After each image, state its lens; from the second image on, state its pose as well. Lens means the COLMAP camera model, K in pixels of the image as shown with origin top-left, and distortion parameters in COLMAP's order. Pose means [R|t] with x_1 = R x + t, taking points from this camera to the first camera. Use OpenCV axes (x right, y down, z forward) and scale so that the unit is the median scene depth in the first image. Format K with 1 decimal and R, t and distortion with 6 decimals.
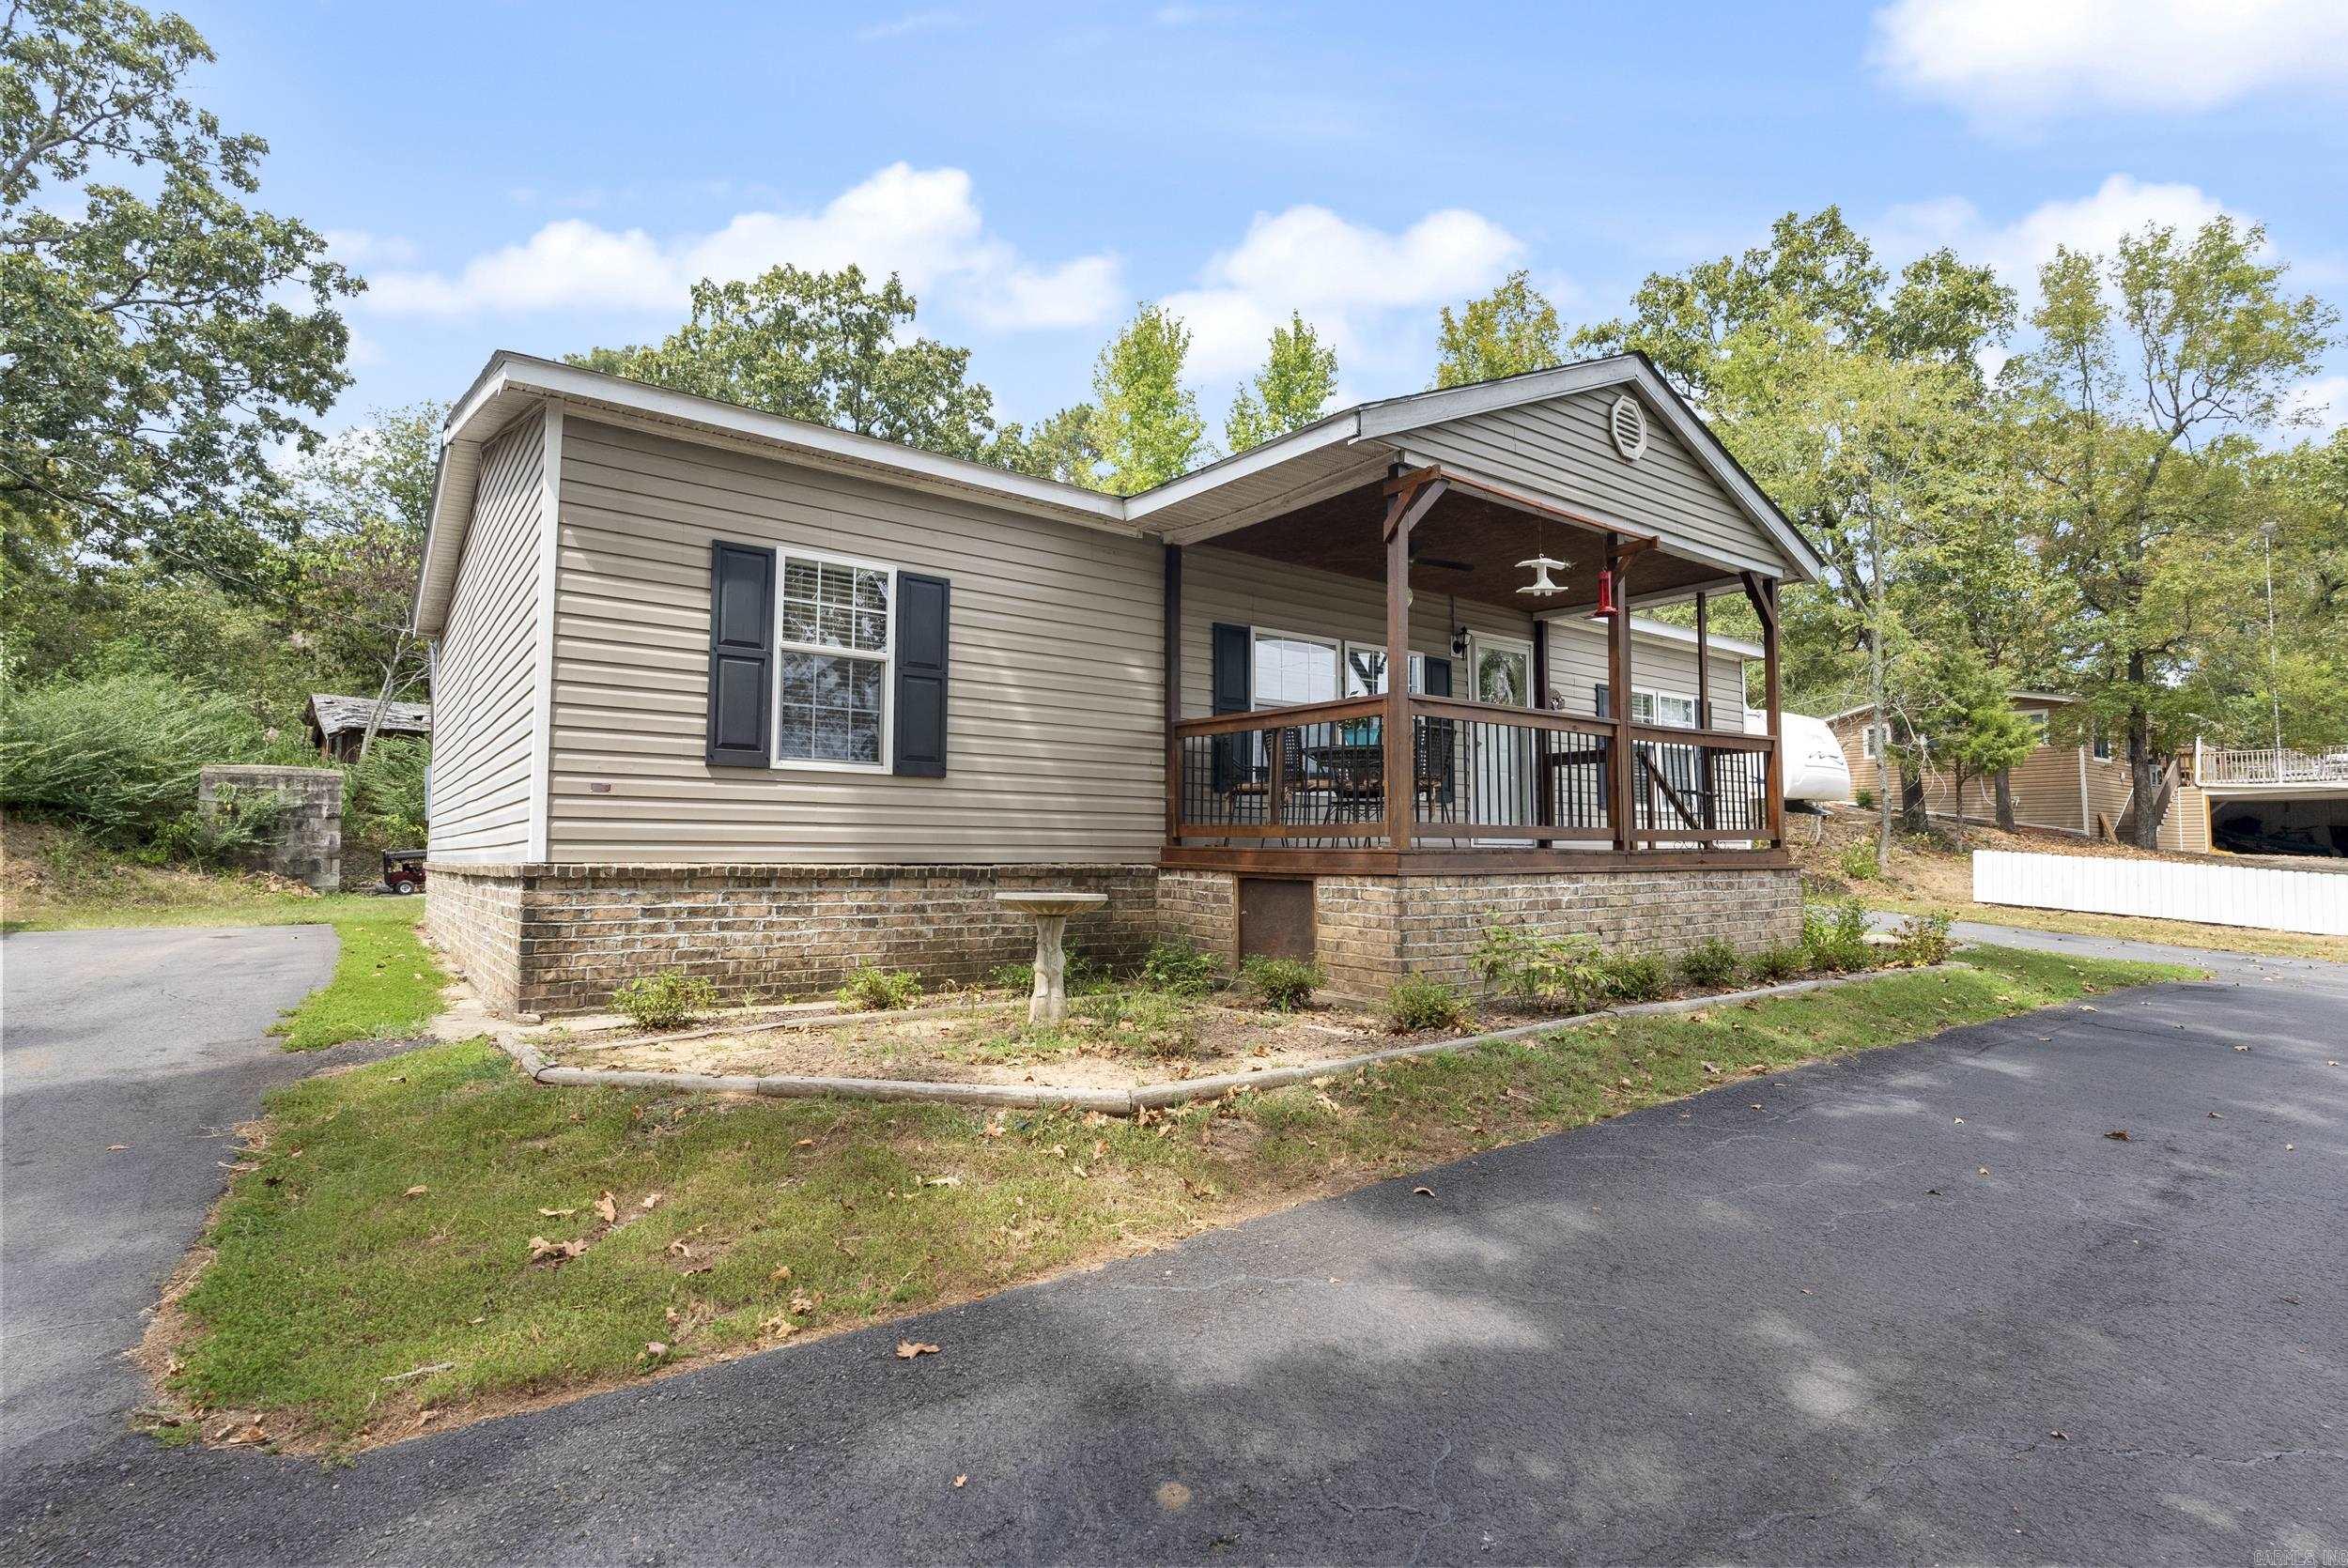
lens RADIAL K [[1132.6, 0, 1174.0], [0, 1132.6, 784.0], [0, 0, 1]] dist [-0.008690, -0.000067]
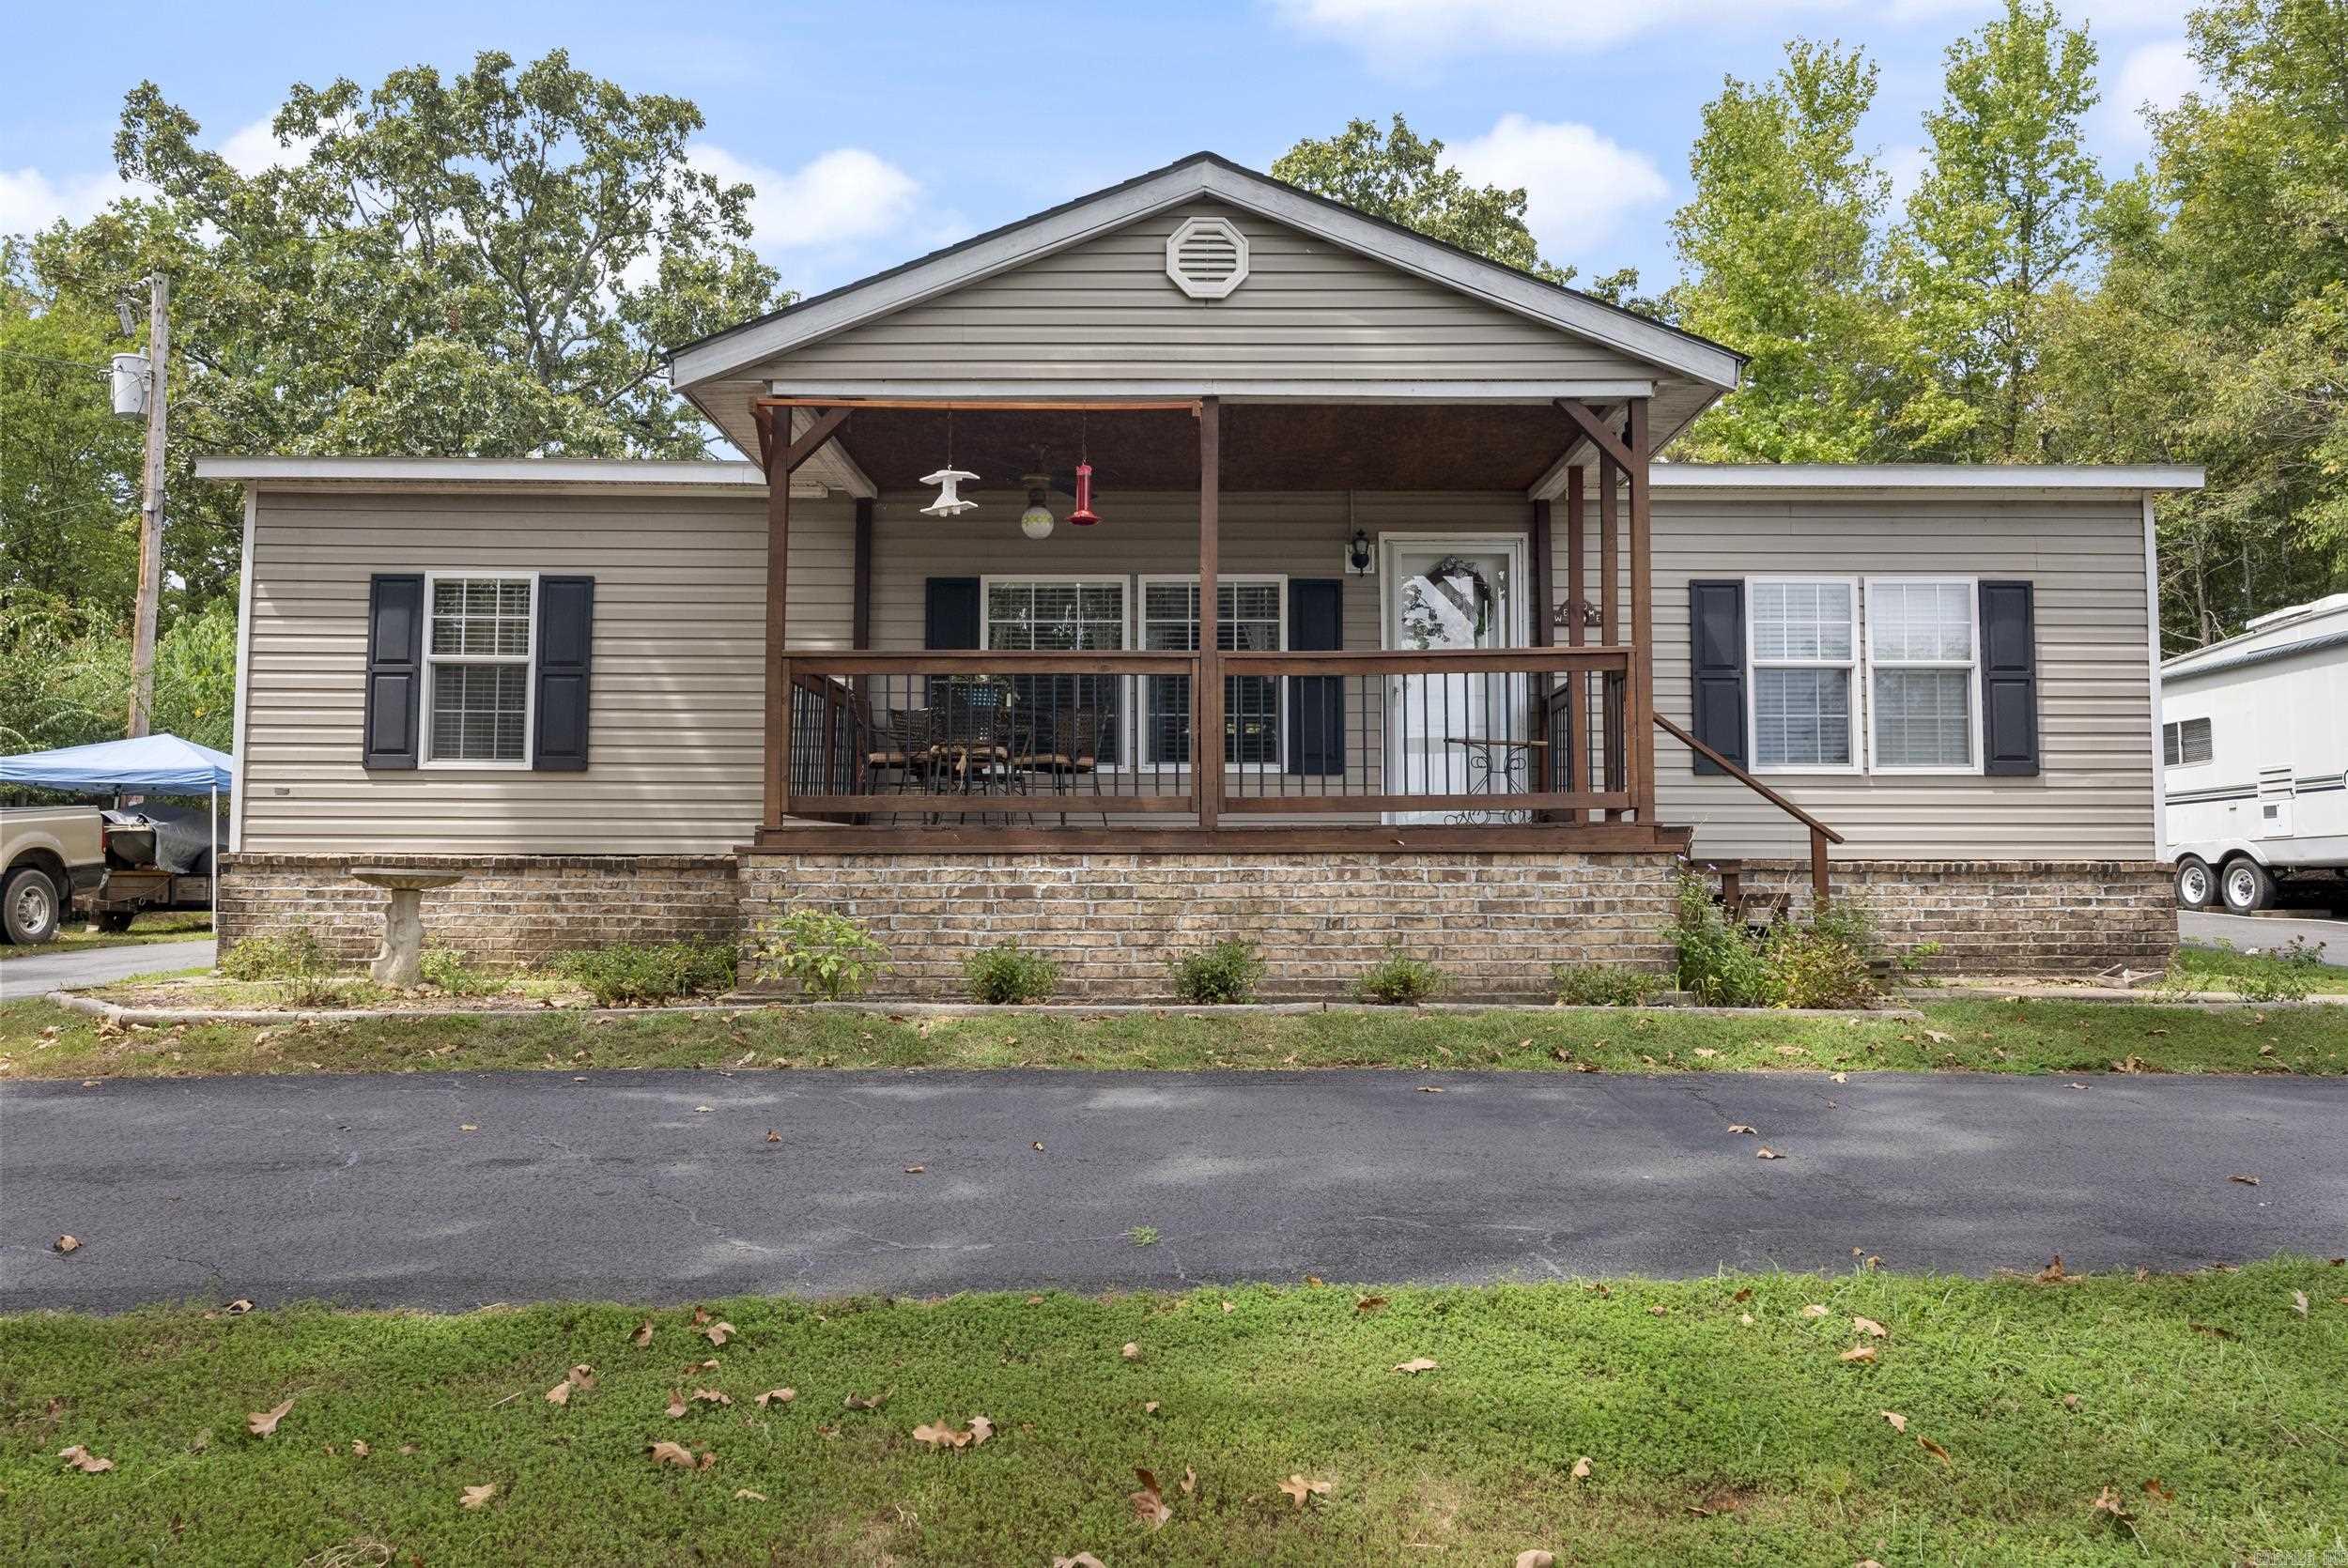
lens RADIAL K [[1617.6, 0, 1174.0], [0, 1617.6, 784.0], [0, 0, 1]] dist [0.005508, 0.001272]
pose [[0.798383, -0.043040, -0.600610, 1.142721], [0.037262, 0.999062, -0.022060, 0.060716], [0.600996, -0.004768, 0.799238, 0.155666]]
